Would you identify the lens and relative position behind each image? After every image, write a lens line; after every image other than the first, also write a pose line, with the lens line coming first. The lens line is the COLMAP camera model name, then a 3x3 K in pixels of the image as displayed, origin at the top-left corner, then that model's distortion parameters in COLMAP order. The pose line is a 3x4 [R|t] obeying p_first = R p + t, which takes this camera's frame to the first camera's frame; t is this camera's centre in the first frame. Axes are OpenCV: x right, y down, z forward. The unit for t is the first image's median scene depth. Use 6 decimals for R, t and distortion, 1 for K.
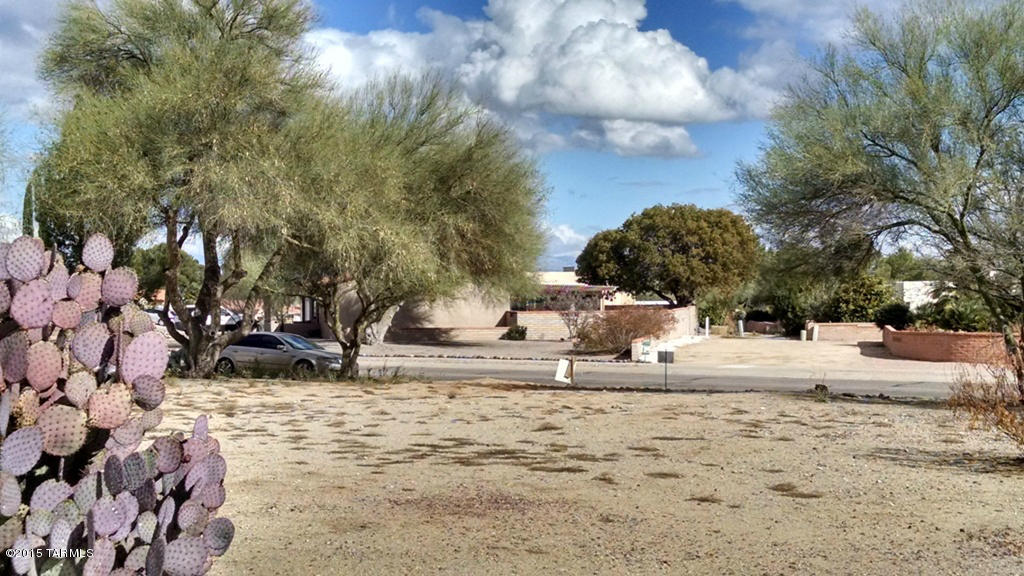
lens RADIAL K [[1284.2, 0, 512.0], [0, 1284.2, 288.0], [0, 0, 1]] dist [0.065693, -0.006236]
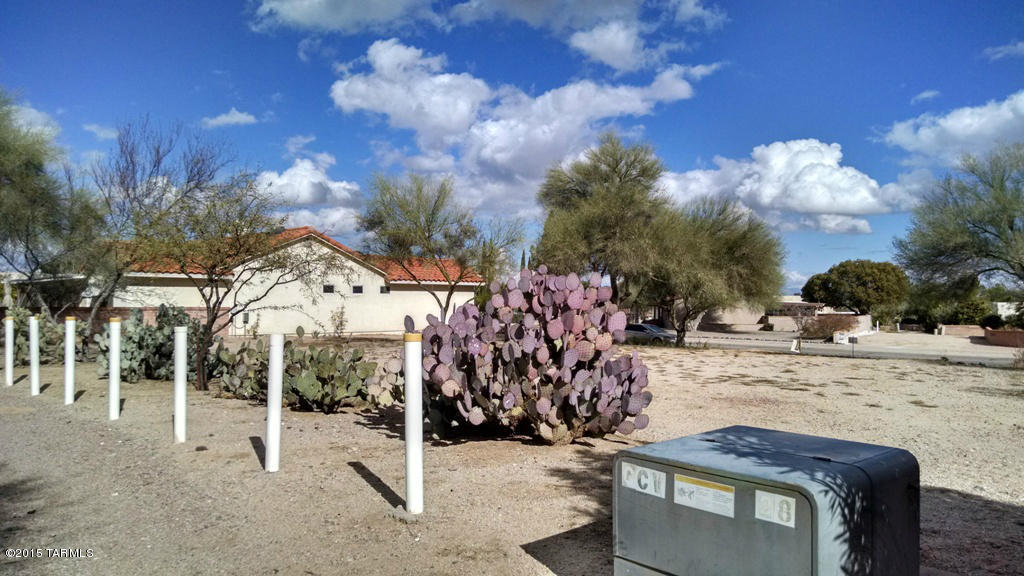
lens RADIAL K [[772.2, 0, 512.0], [0, 772.2, 288.0], [0, 0, 1]] dist [0.051844, -0.104827]
pose [[0.956055, 0.004154, -0.293159, -0.024949], [-0.013945, 0.999412, -0.031316, 0.019851], [0.292857, 0.034028, 0.955551, -0.240370]]
